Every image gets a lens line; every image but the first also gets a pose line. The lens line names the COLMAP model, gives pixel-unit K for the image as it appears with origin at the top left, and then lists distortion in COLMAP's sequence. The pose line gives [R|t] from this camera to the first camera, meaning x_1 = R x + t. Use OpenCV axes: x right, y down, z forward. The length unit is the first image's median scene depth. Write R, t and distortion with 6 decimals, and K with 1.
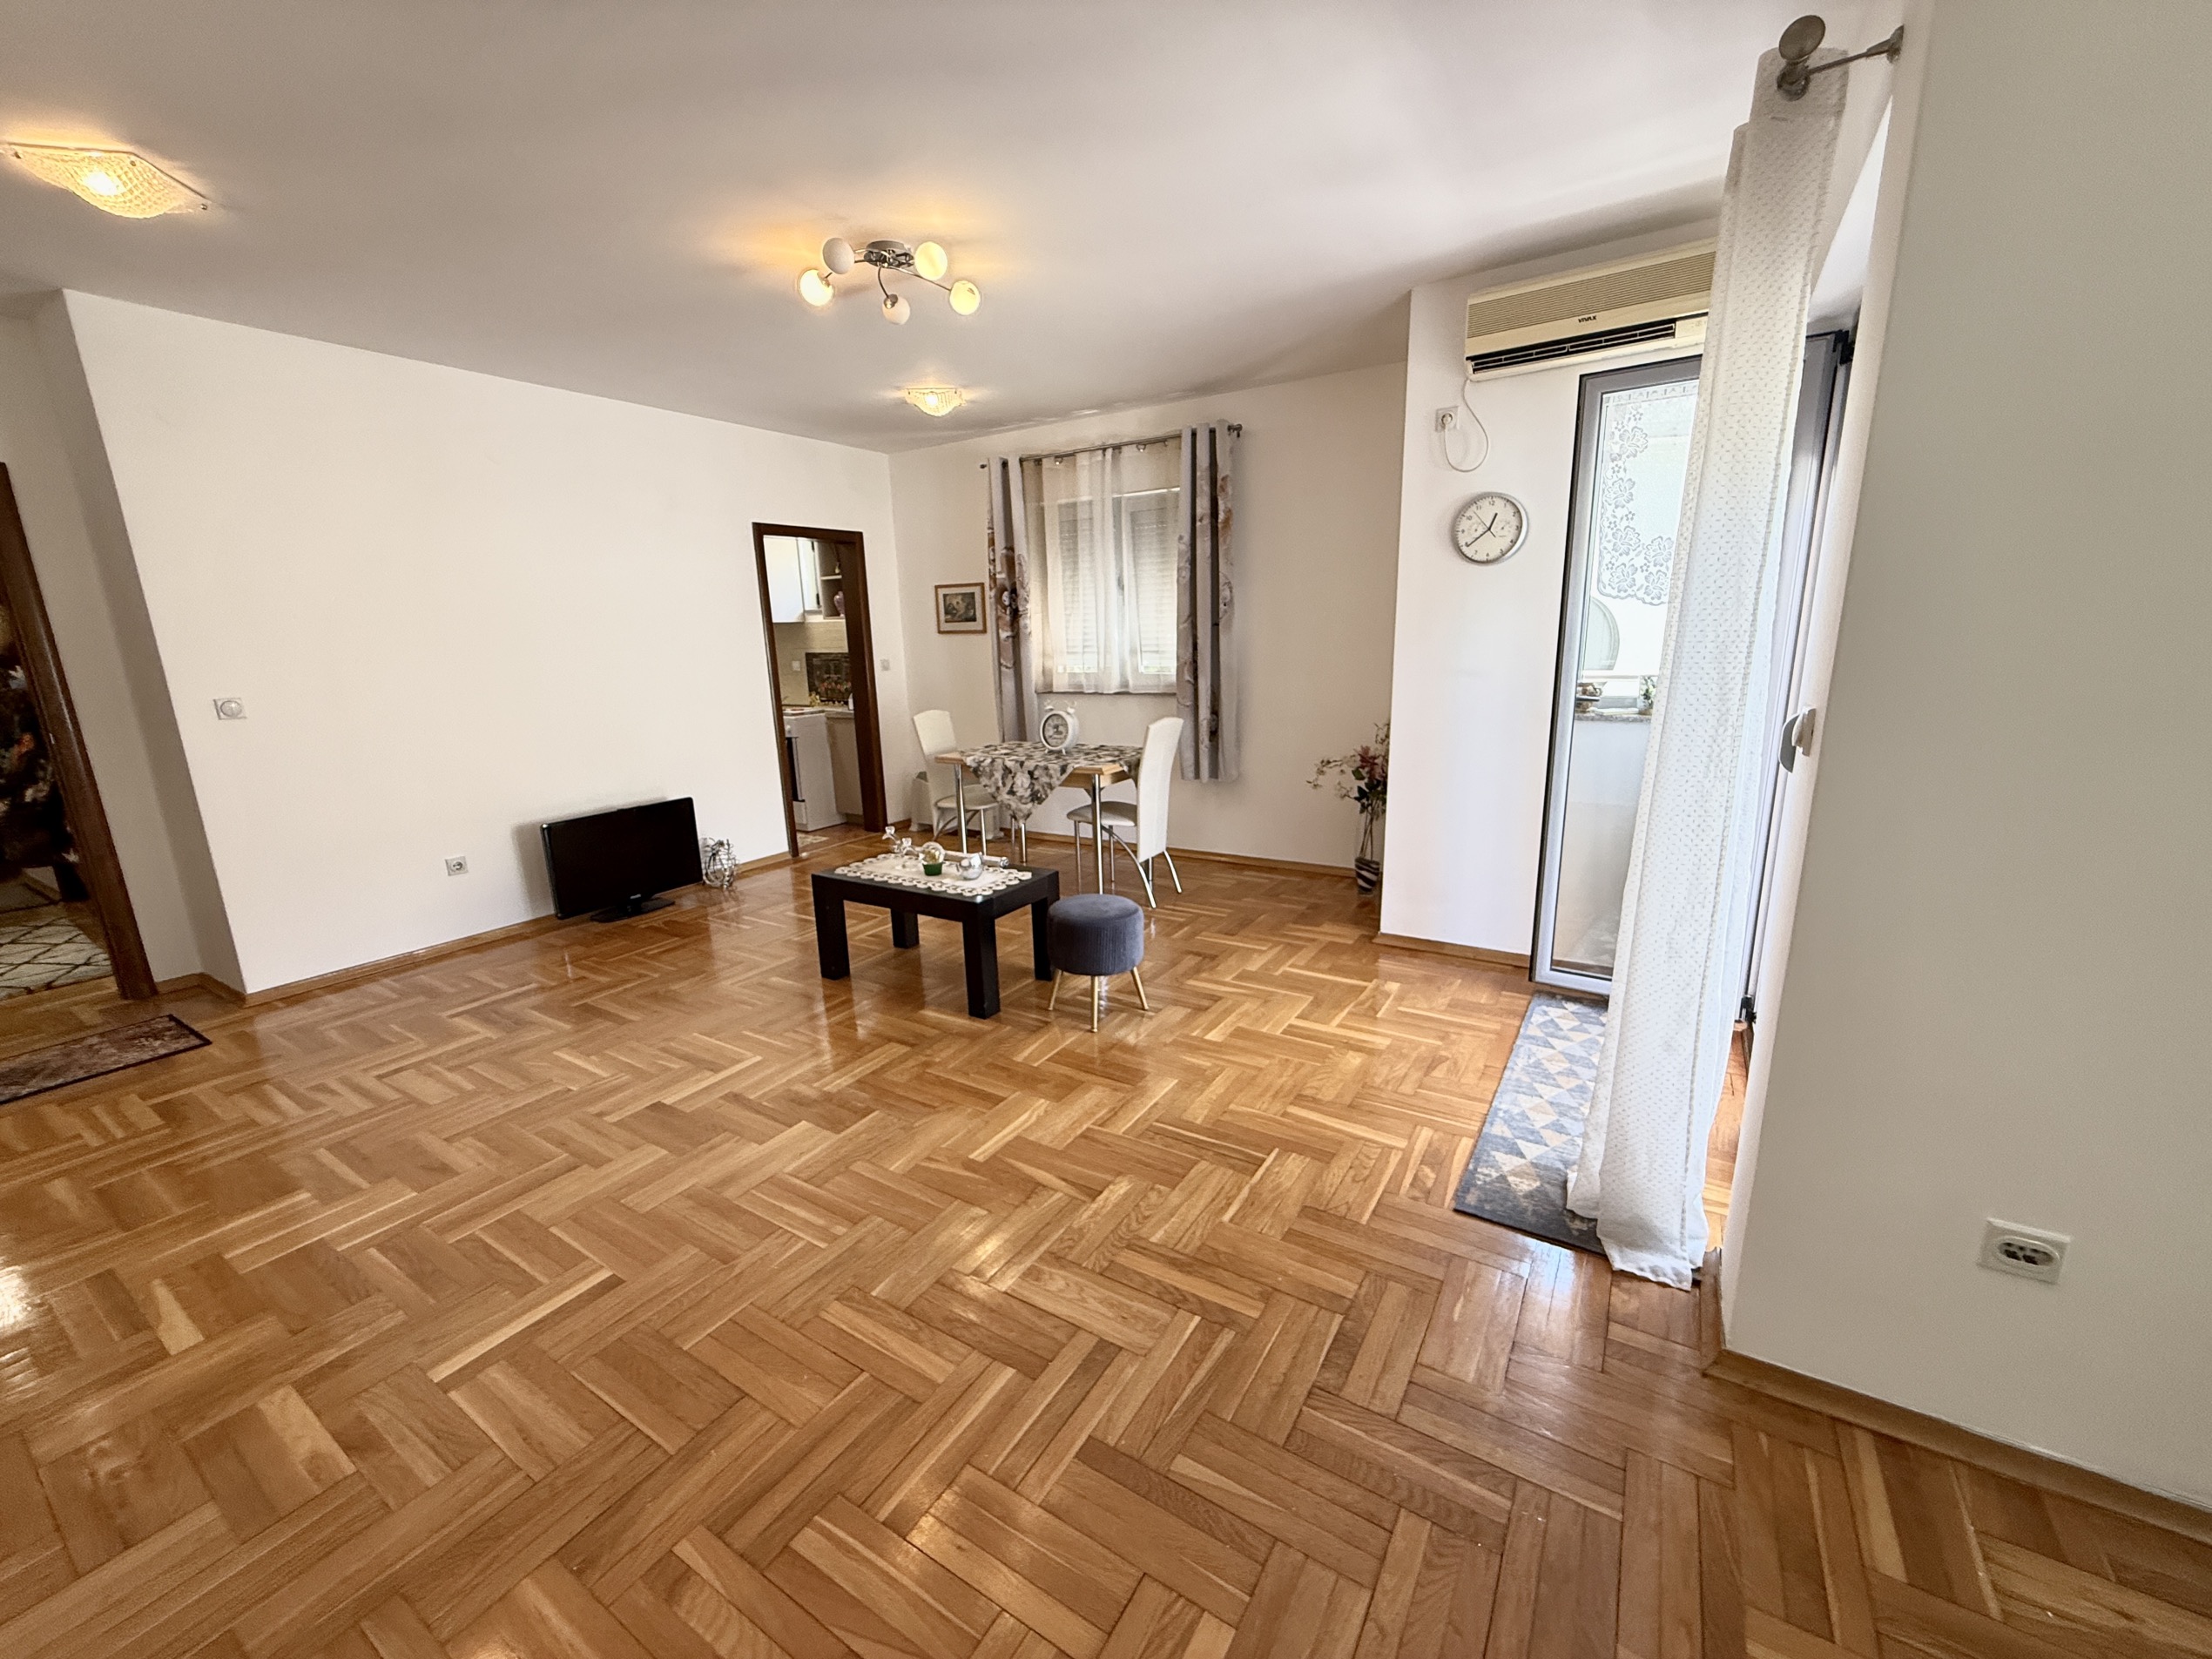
lens RADIAL K [[877.4, 0, 1106.8], [0, 877.4, 835.8], [0, 0, 1]] dist [-0.001520, 0.000446]
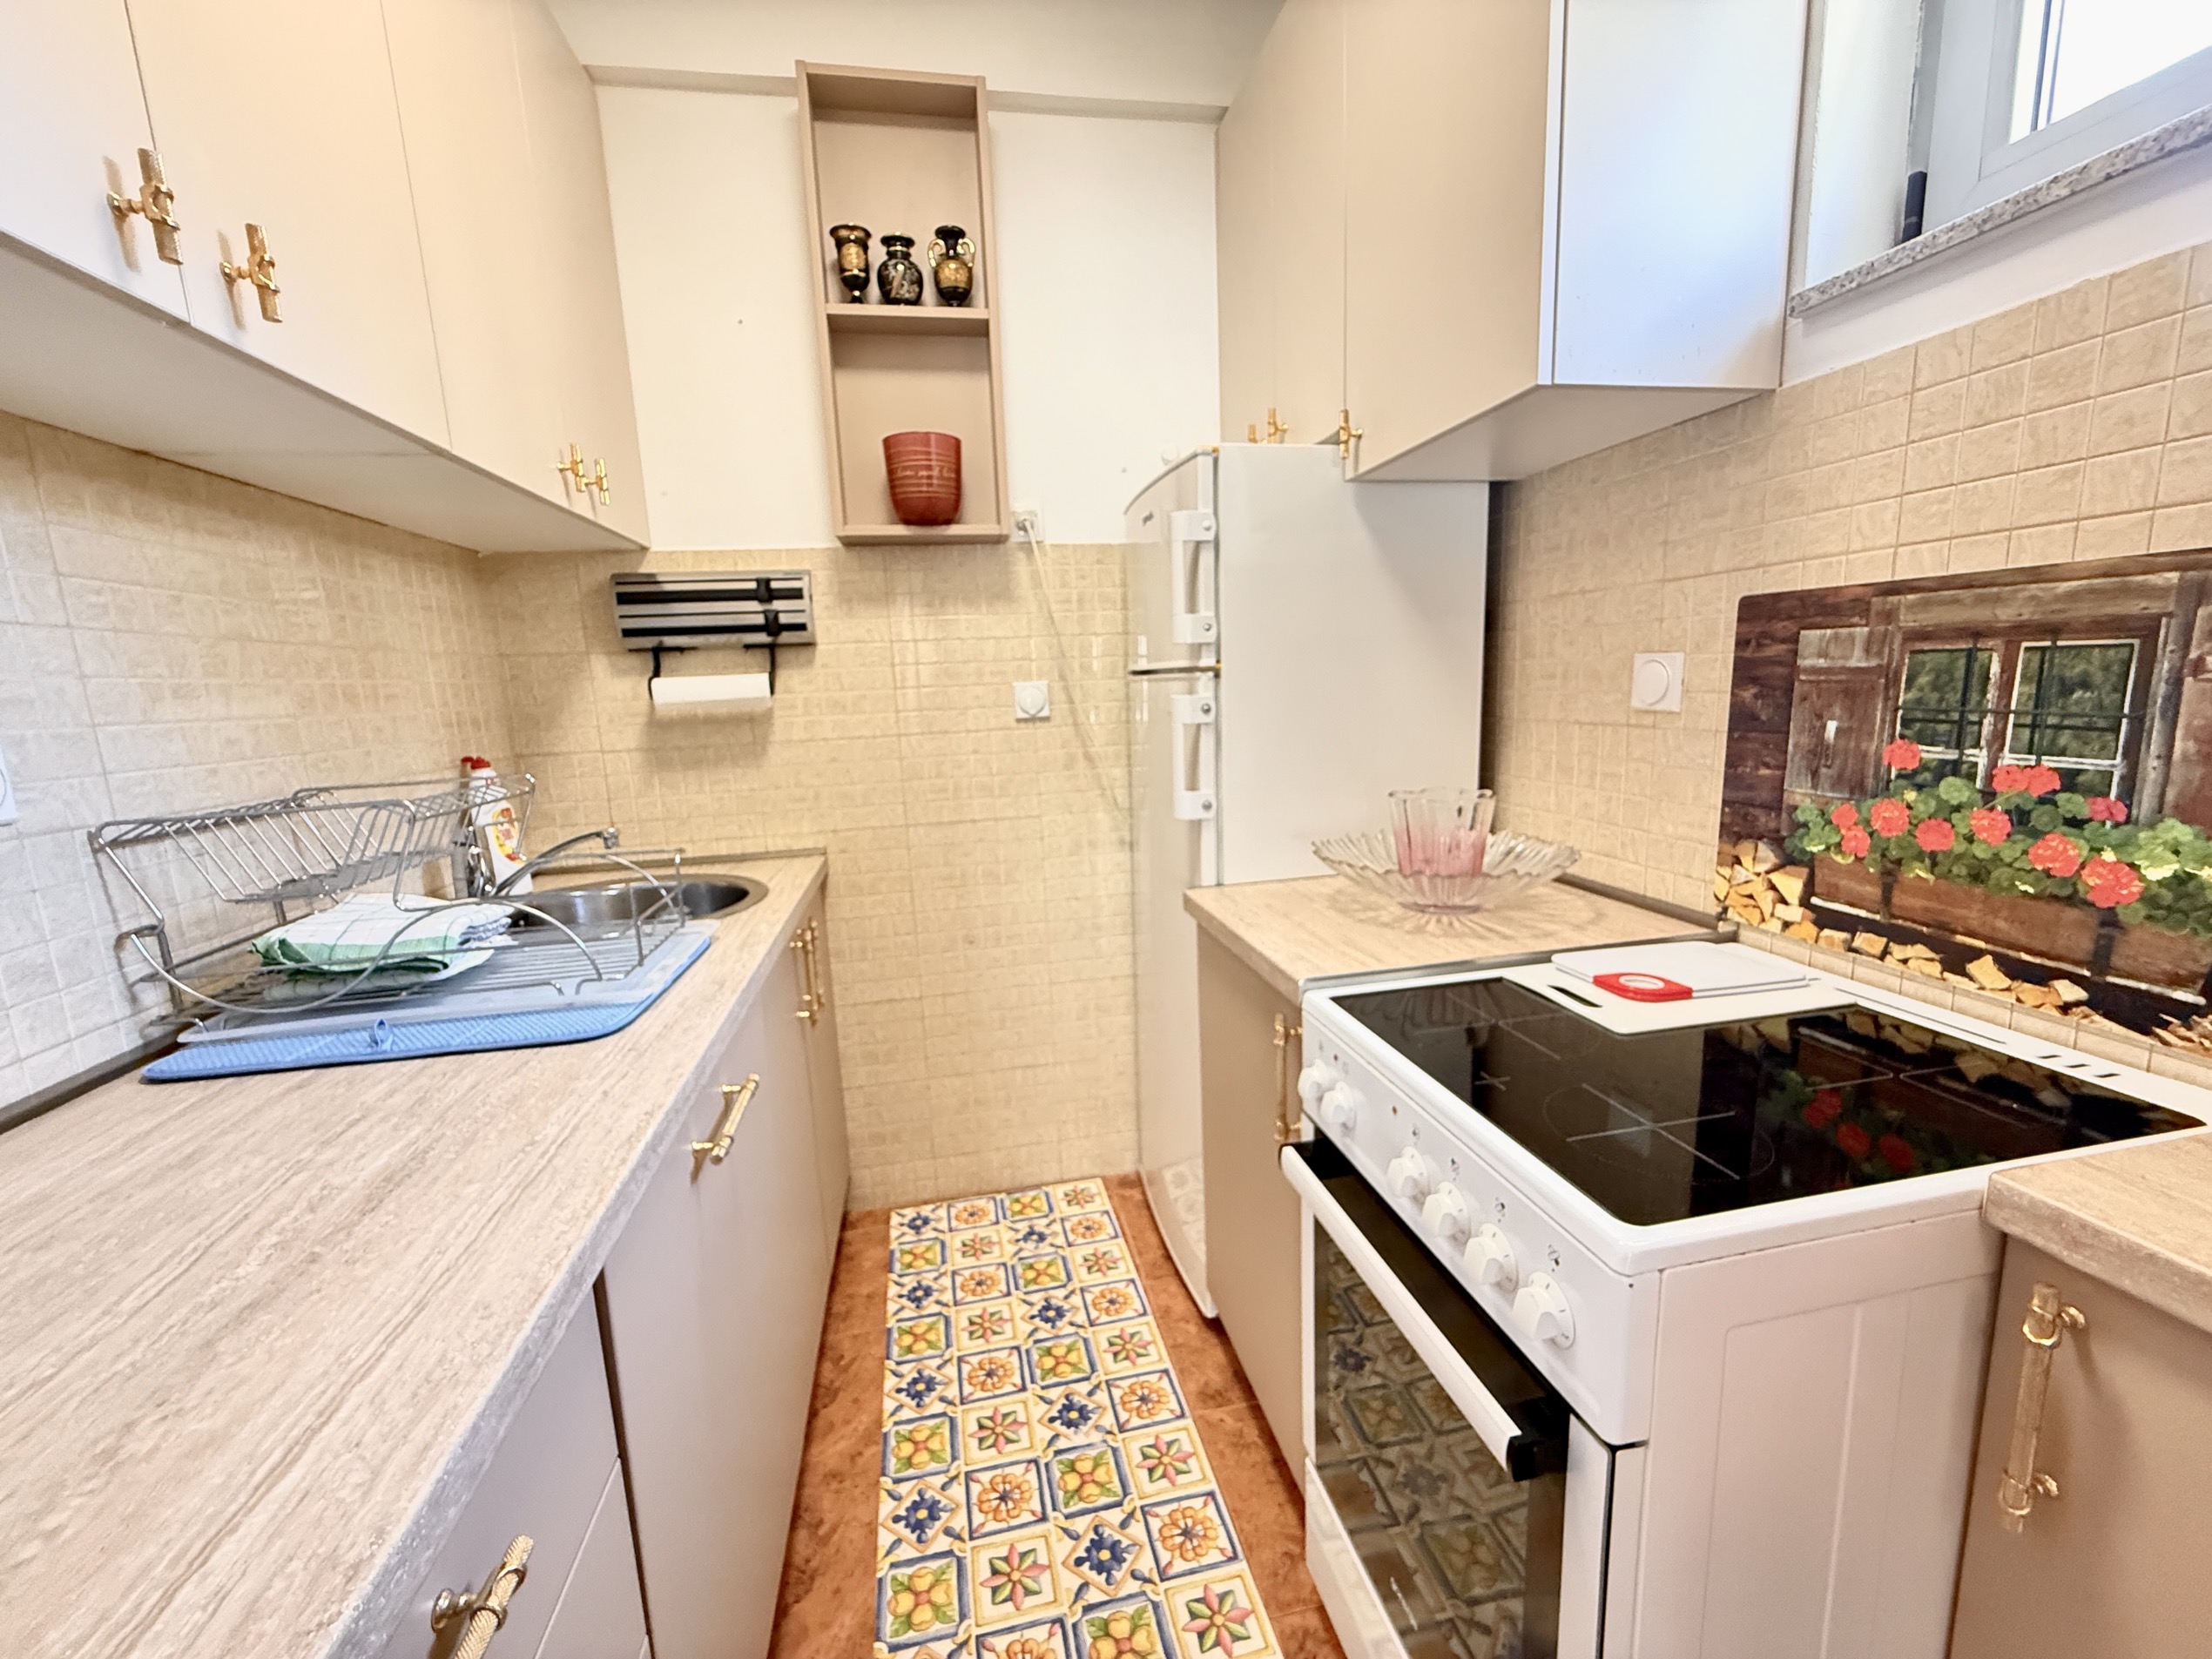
lens RADIAL K [[877.4, 0, 1106.8], [0, 877.4, 835.8], [0, 0, 1]] dist [-0.001520, 0.000446]
pose [[0.690682, 0.117265, -0.713588, -0.307411], [-0.136818, 0.990133, 0.030285, -0.157279], [0.710098, 0.076714, 0.699911, 0.820984]]
